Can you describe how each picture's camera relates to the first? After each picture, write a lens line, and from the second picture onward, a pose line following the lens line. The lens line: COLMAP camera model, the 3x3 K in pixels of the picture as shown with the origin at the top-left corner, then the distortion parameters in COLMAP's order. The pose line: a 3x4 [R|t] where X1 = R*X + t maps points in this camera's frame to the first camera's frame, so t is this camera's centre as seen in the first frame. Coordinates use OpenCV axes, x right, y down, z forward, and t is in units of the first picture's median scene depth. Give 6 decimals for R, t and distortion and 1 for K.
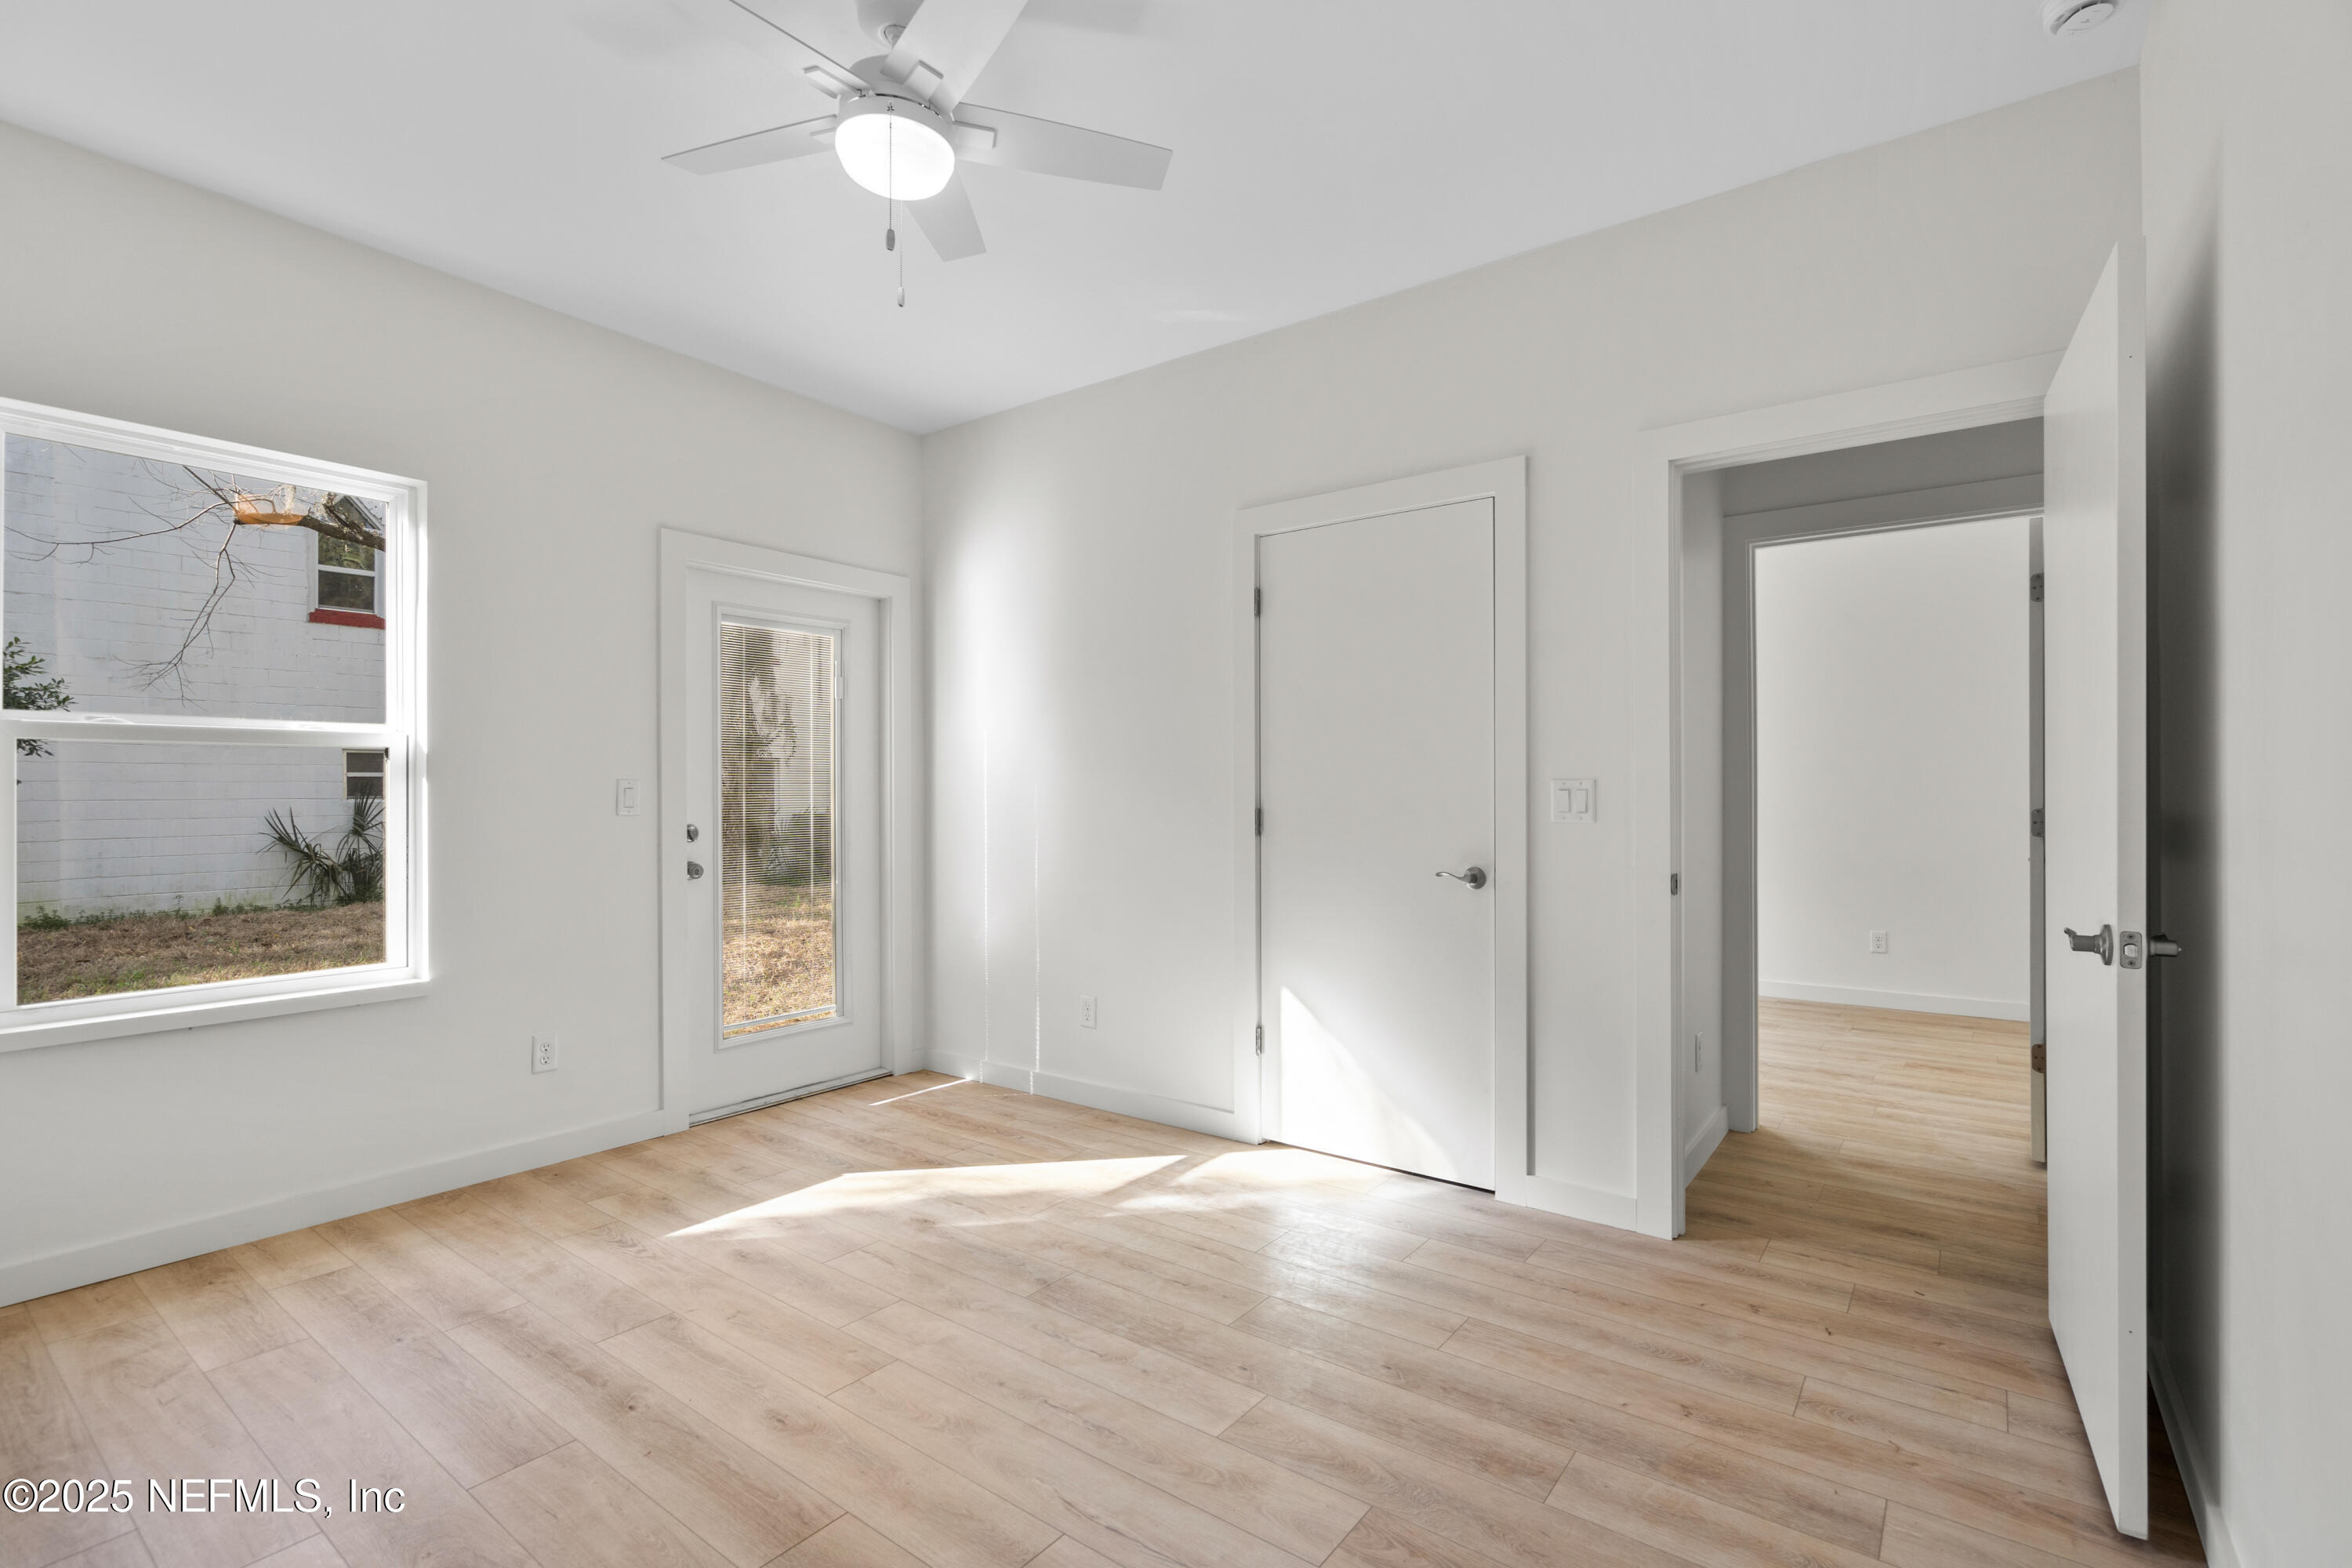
lens RADIAL K [[1076.2, 0, 1189.1], [0, 1076.2, 792.9], [0, 0, 1]] dist [-0.006766, 0.003482]
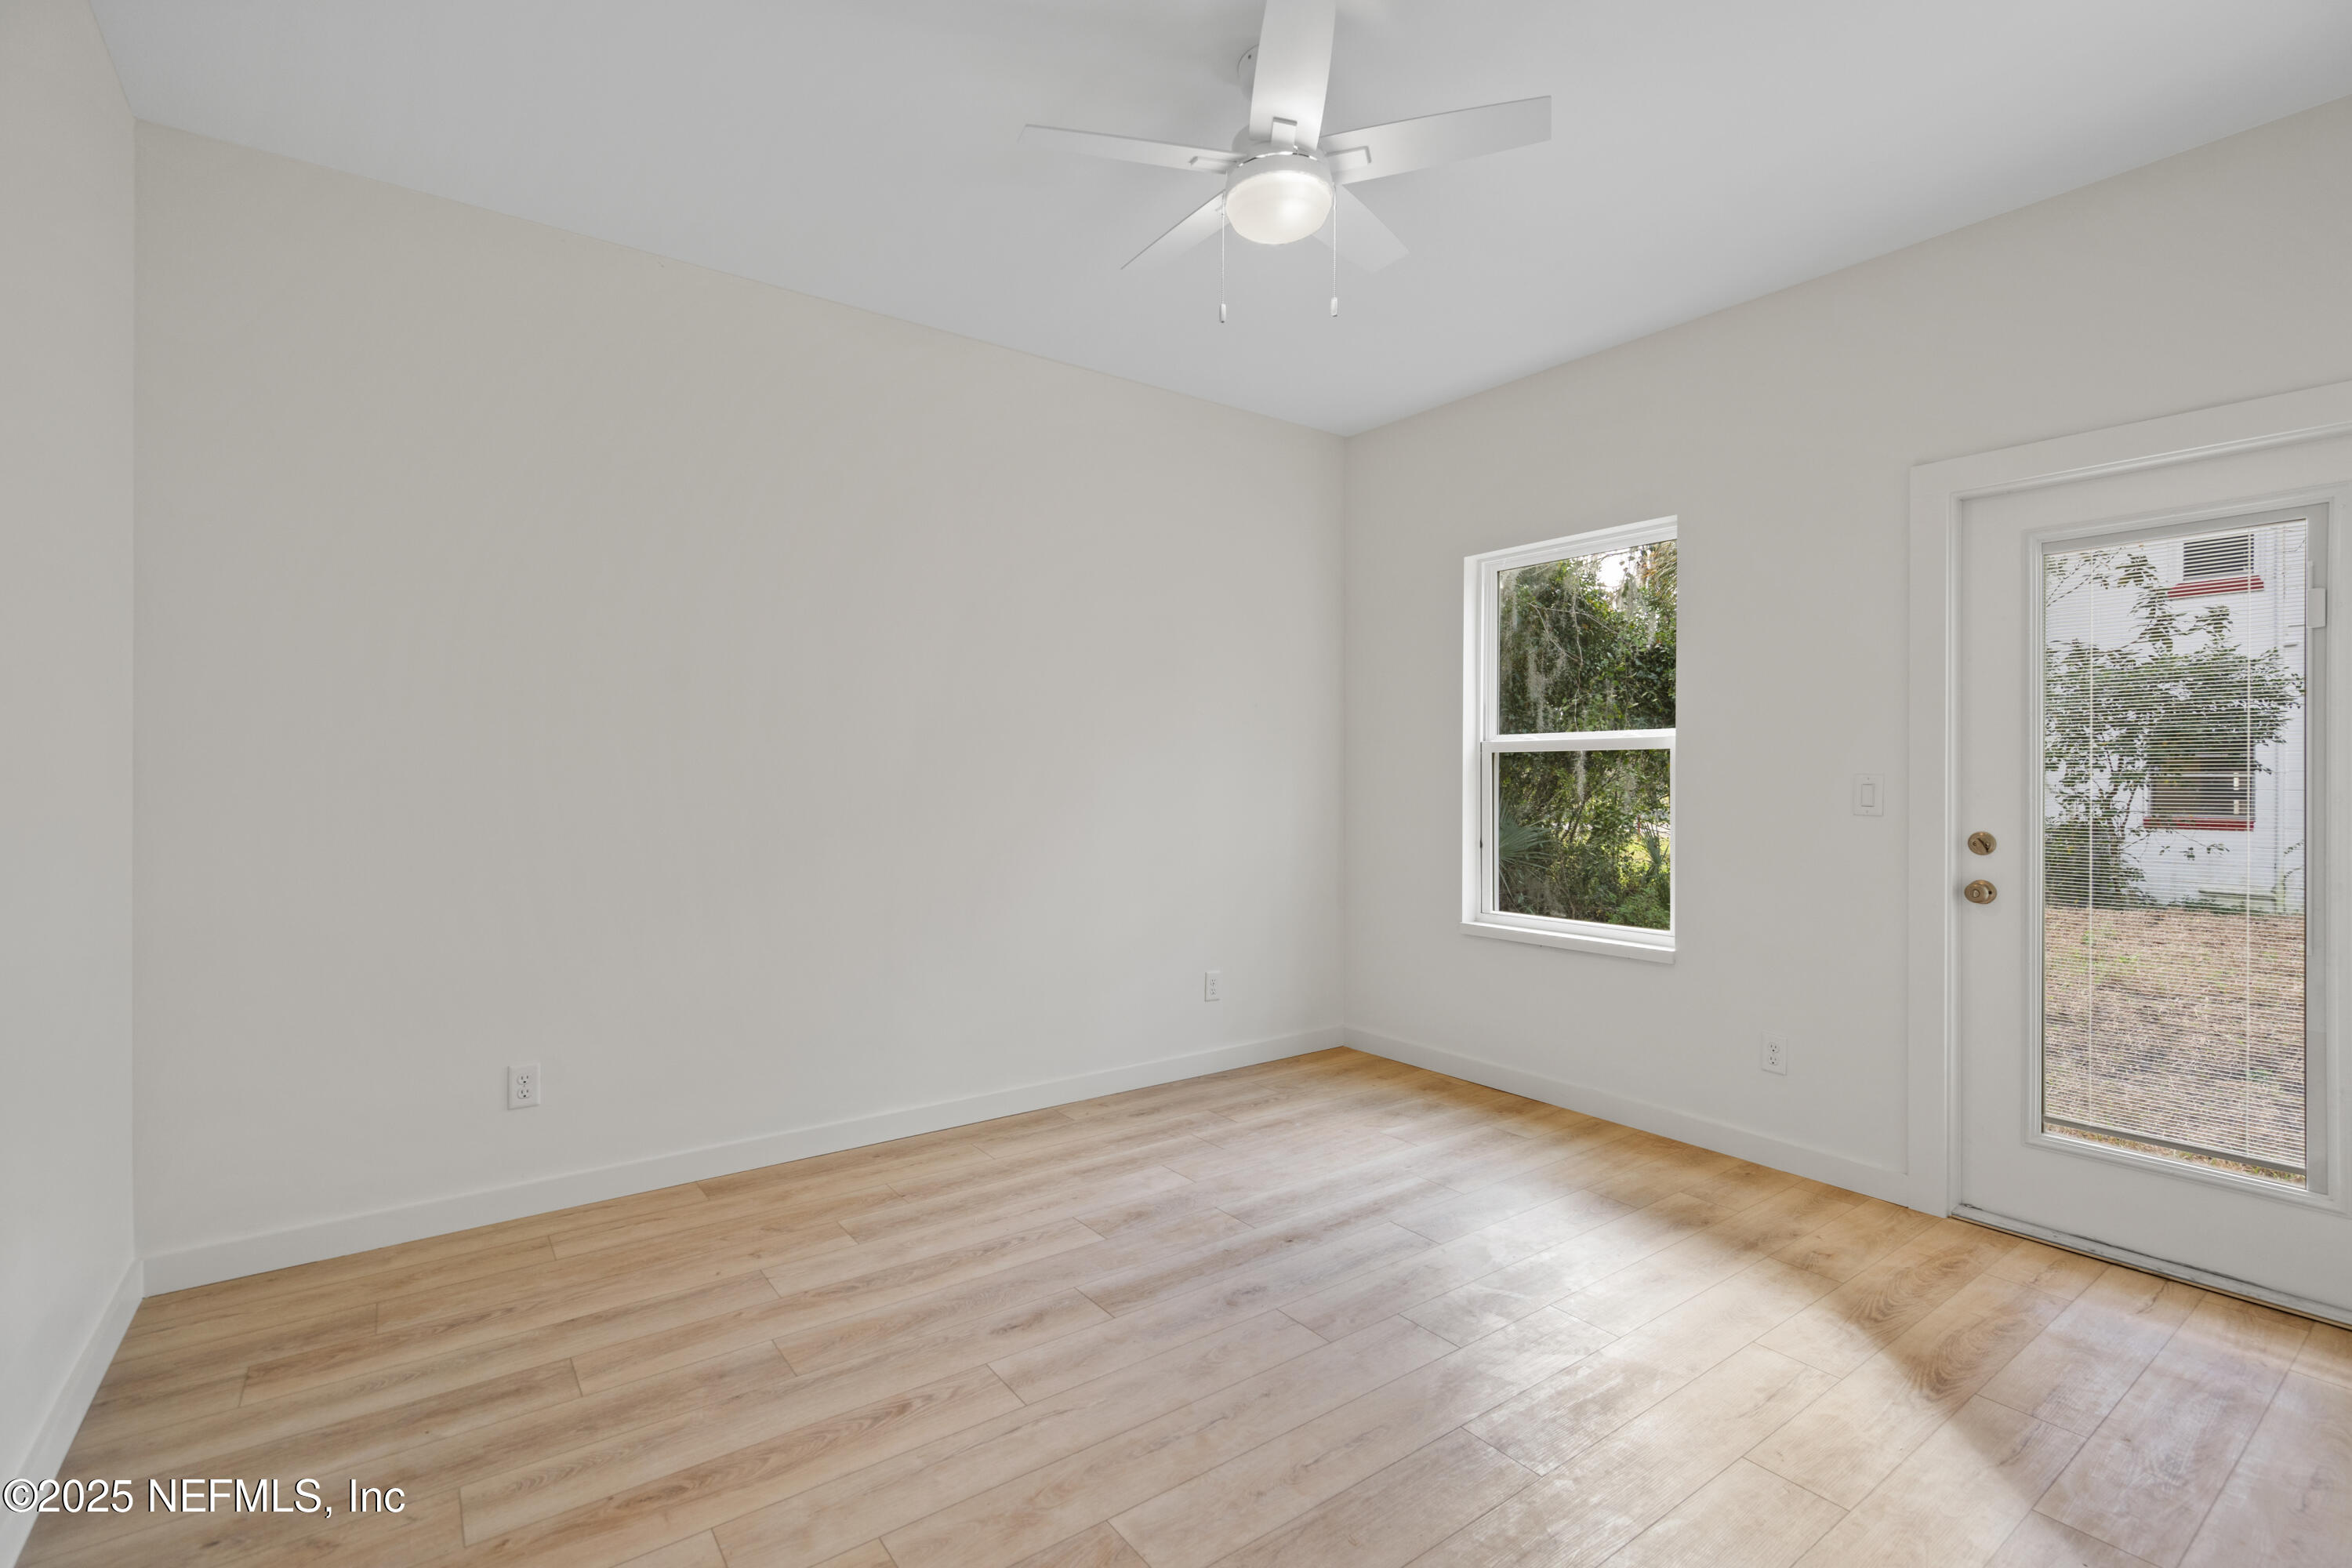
lens RADIAL K [[1076.2, 0, 1176.5], [0, 1076.2, 779.2], [0, 0, 1]] dist [-0.006766, 0.003482]
pose [[-0.287934, 0.005220, -0.957636, 0.516263], [-0.007578, 0.999941, 0.007729, -0.012202], [0.957620, 0.009482, -0.287877, 0.788155]]
